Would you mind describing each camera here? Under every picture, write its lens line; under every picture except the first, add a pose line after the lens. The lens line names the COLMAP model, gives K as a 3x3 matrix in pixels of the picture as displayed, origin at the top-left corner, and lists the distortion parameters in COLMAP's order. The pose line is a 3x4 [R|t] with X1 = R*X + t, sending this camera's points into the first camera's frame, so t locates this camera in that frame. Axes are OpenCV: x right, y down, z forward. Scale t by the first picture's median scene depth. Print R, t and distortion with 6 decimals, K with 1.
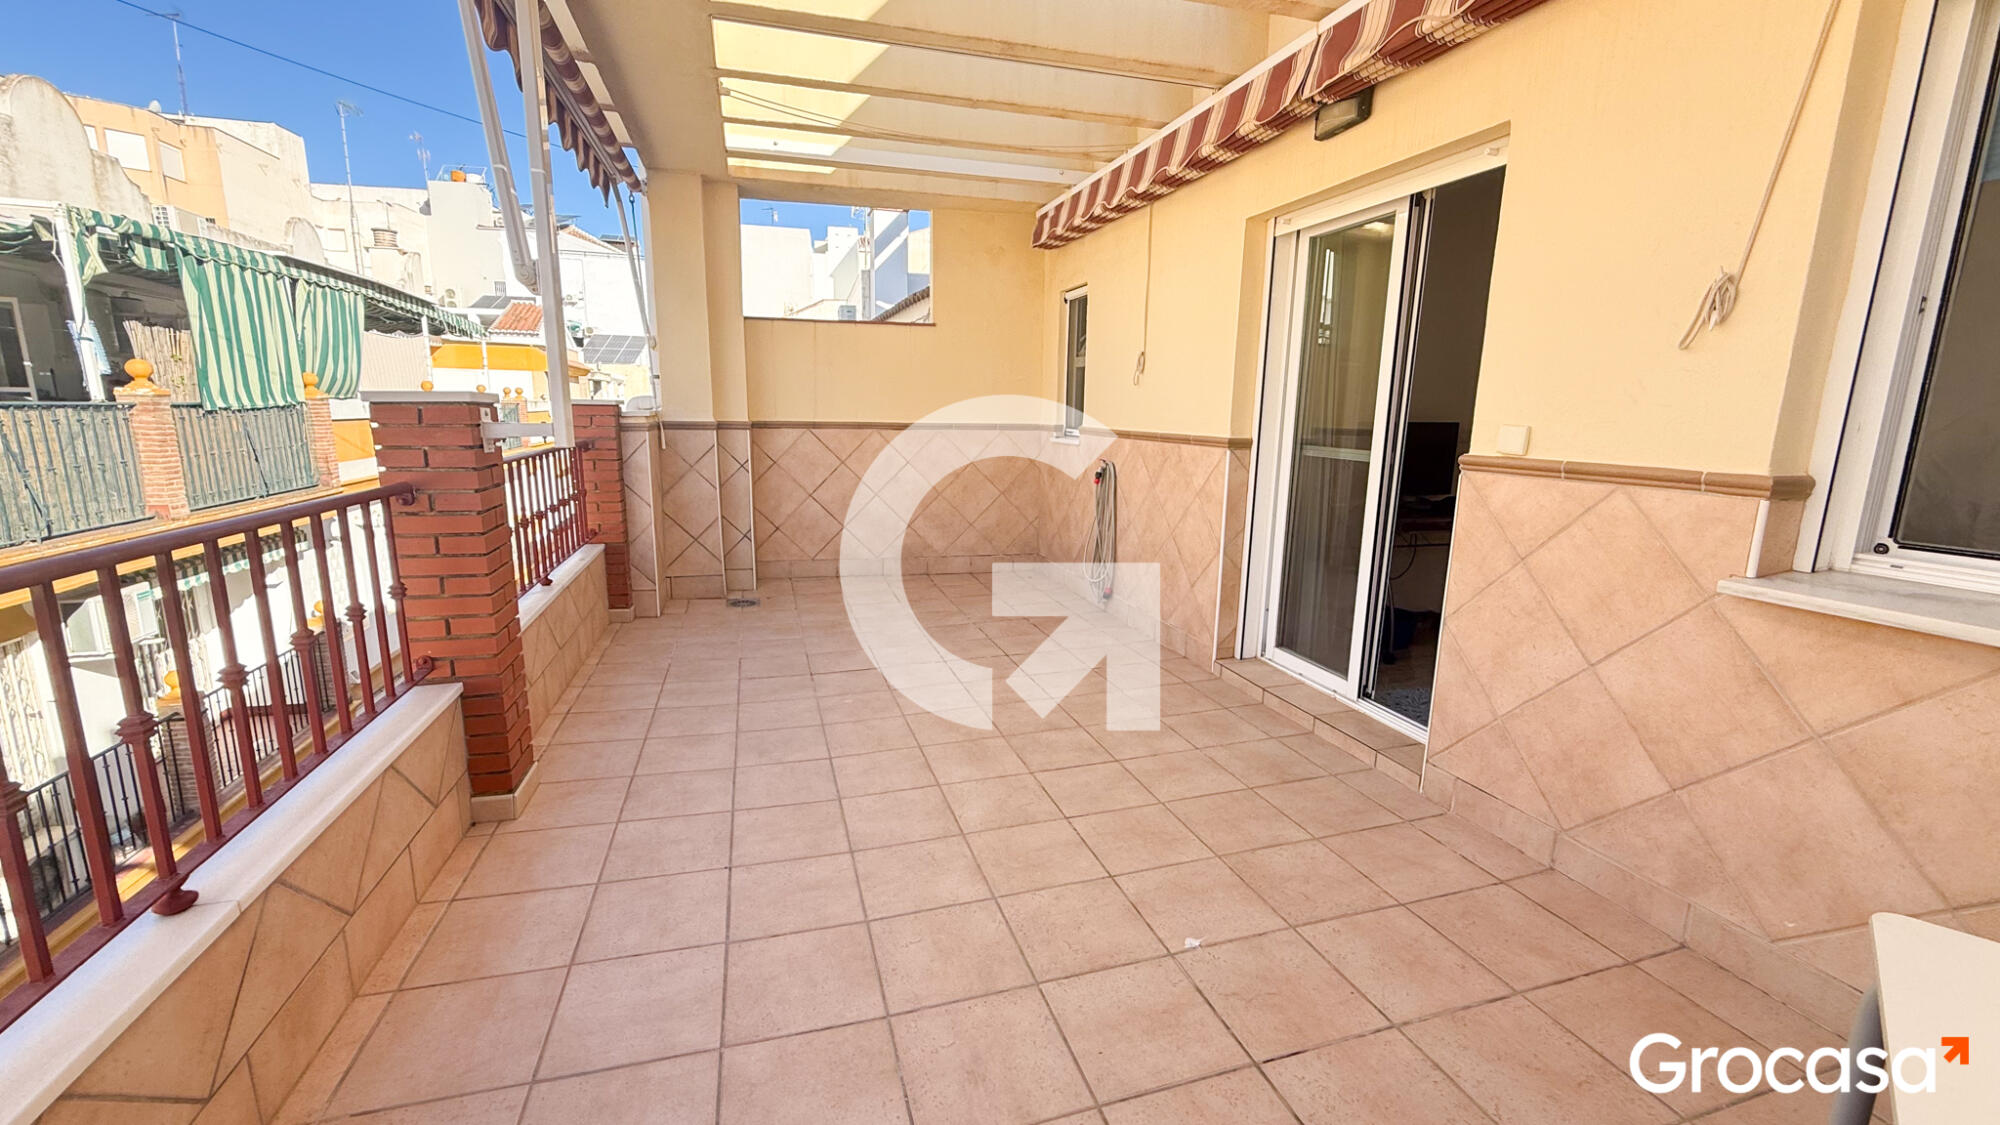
lens RADIAL K [[800.2, 0, 998.1], [0, 800.2, 561.5], [0, 0, 1]] dist [0.001543, 0.000174]
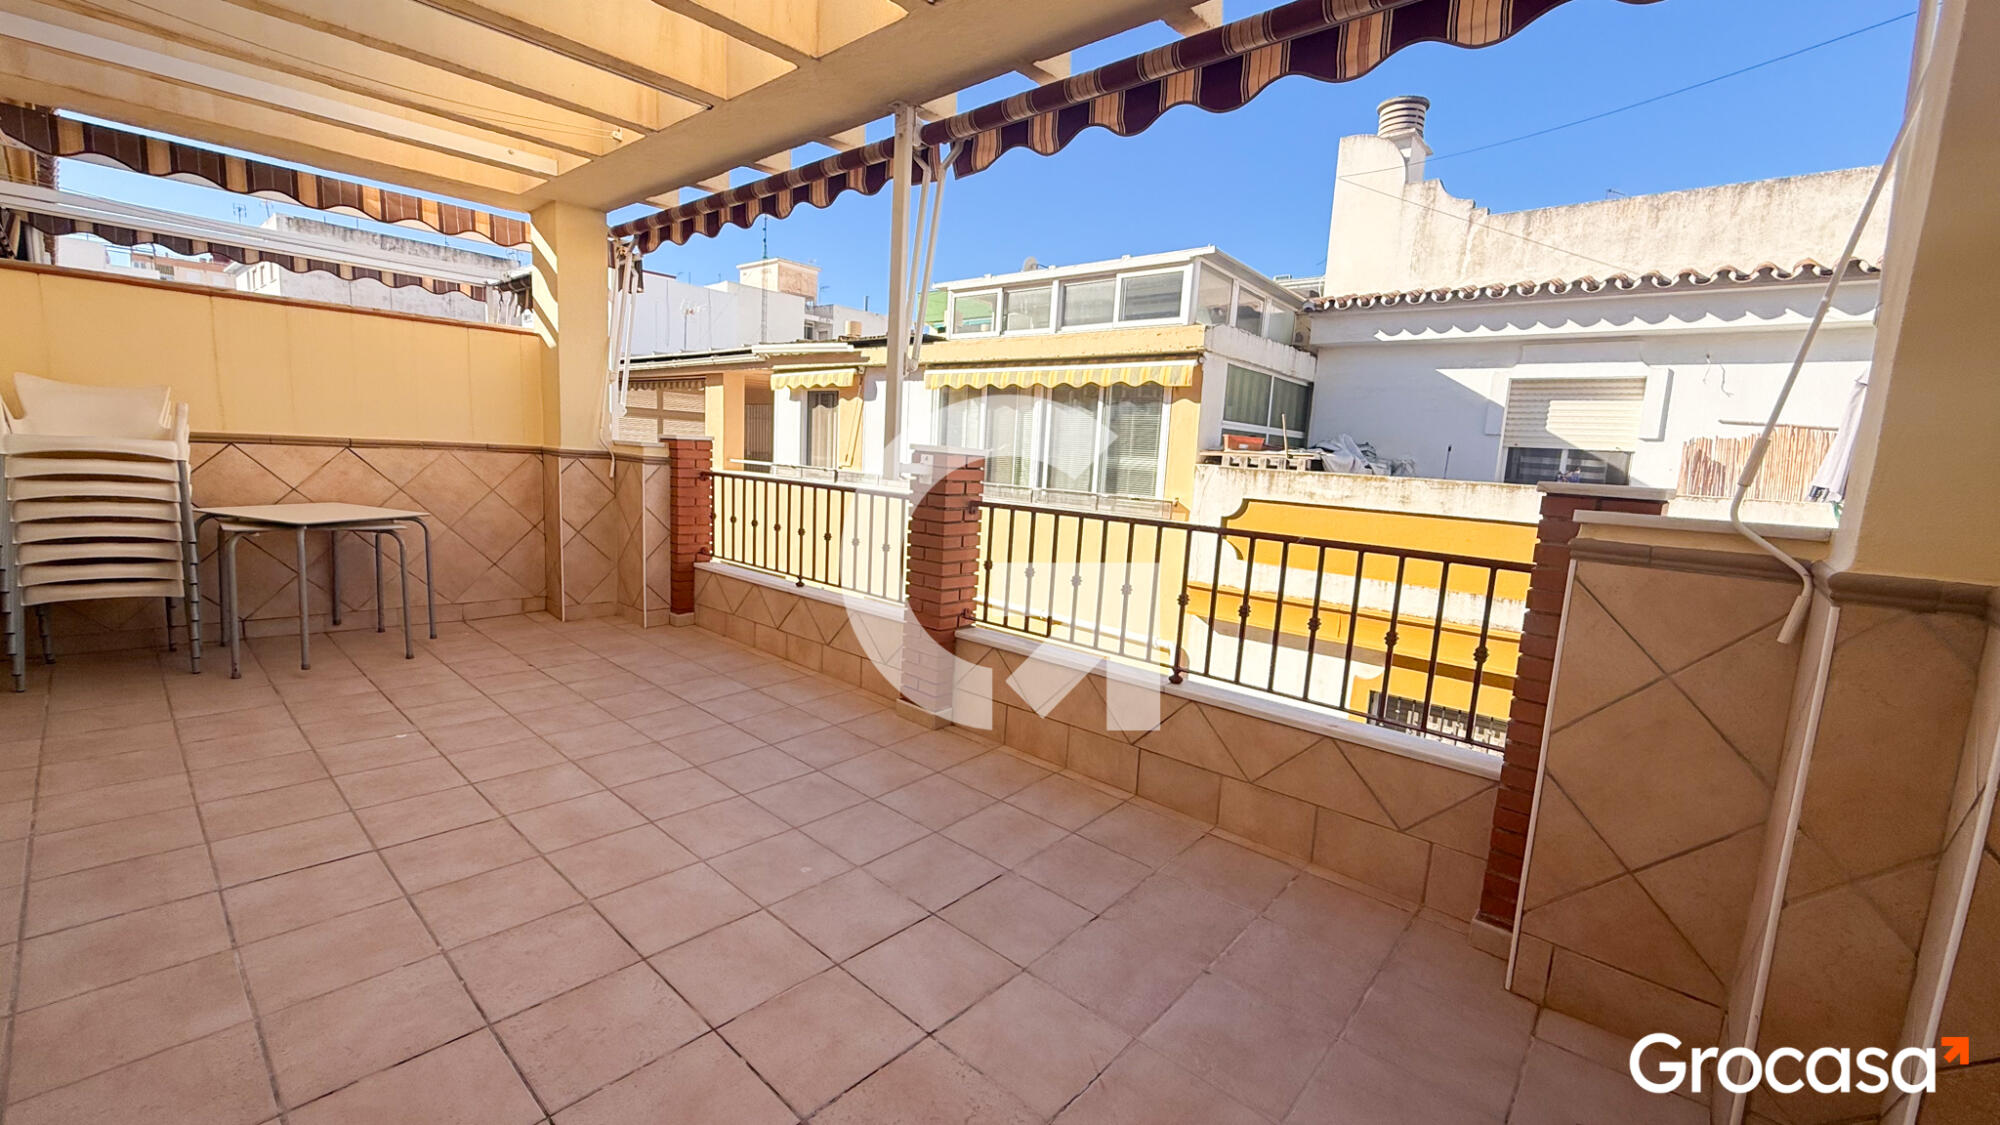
lens RADIAL K [[800.2, 0, 1000.1], [0, 800.2, 561.9], [0, 0, 1]] dist [0.001543, 0.000174]
pose [[-0.849037, 0.010146, -0.528236, 0.032575], [-0.166694, 0.943604, 0.286052, -0.299643], [0.501348, 0.330922, -0.799463, 1.540016]]
